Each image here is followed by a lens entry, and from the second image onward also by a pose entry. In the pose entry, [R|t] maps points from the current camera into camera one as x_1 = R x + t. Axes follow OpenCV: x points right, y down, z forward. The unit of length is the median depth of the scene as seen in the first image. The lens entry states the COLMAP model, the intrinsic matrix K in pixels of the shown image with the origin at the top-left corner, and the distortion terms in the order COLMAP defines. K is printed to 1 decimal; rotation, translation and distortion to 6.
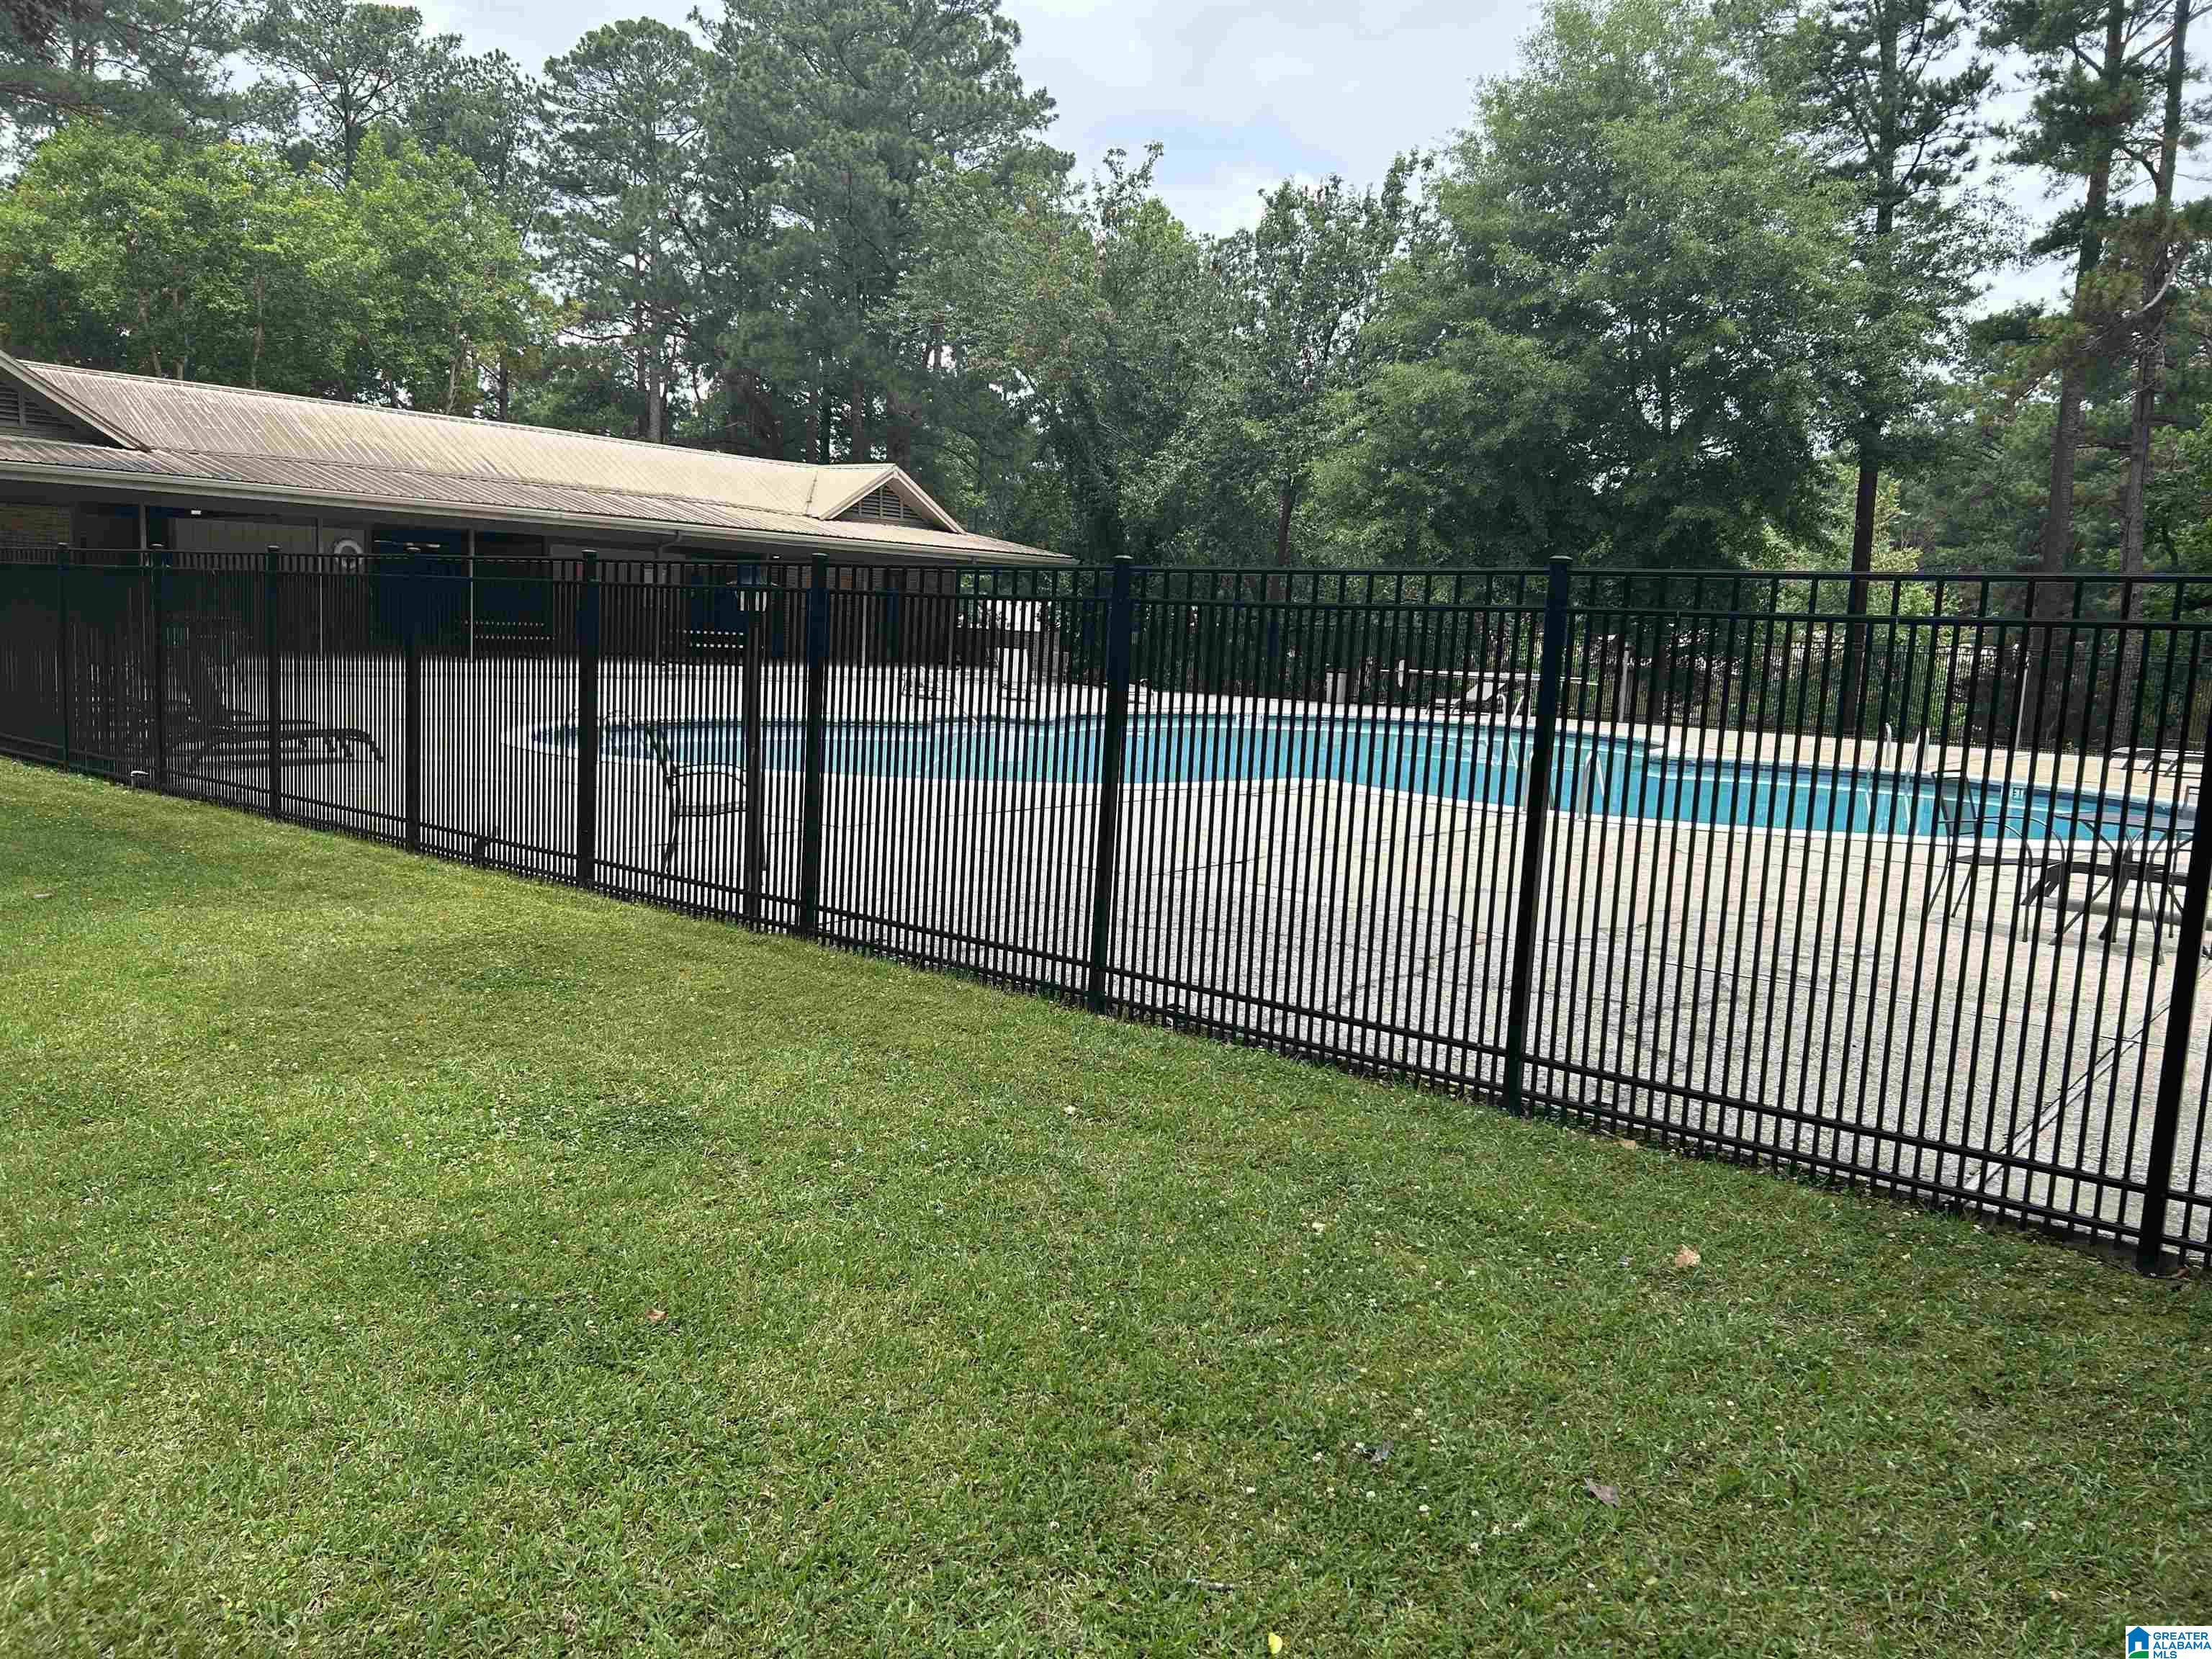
lens RADIAL K [[1687.4, 0, 1106.1], [0, 1687.4, 829.4], [0, 0, 1]] dist [0.075348, -0.067313]
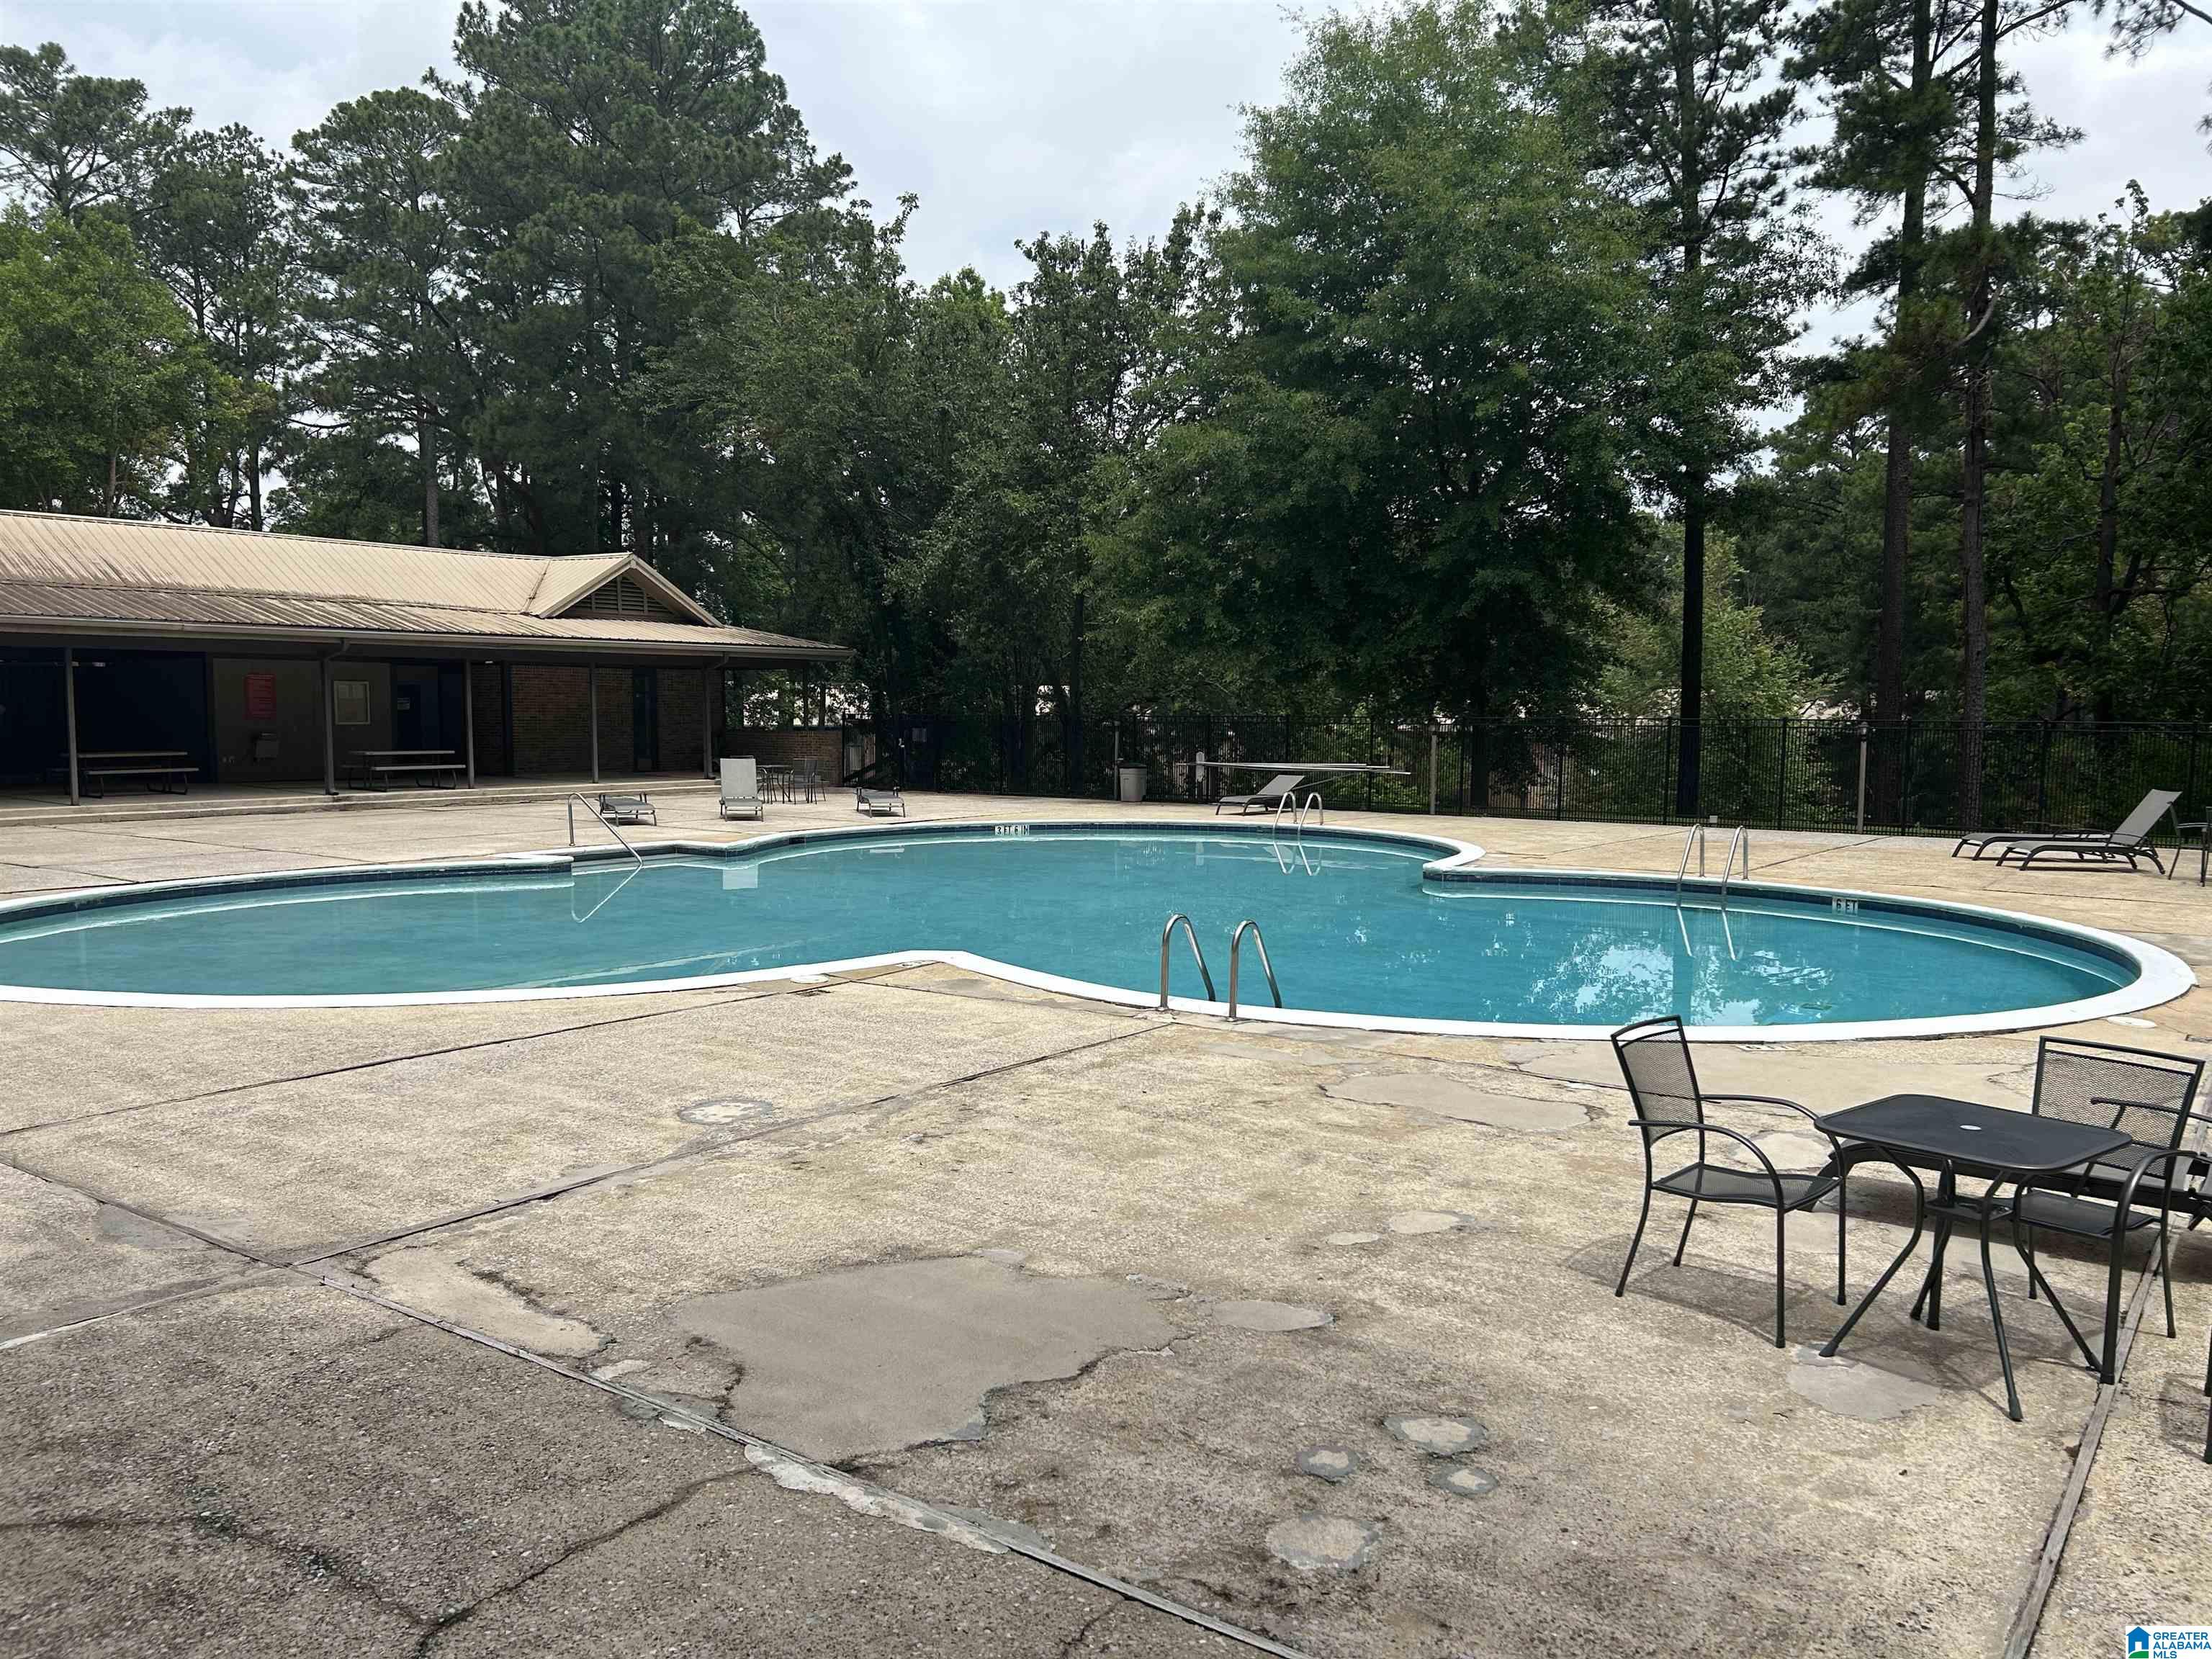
lens RADIAL K [[1687.4, 0, 1103.9], [0, 1687.4, 833.9], [0, 0, 1]] dist [0.075348, -0.067313]
pose [[0.997343, -0.043371, 0.058536, 0.068557], [0.045805, 0.998113, -0.040896, -0.021788], [-0.056652, 0.043468, 0.997447, 0.109504]]
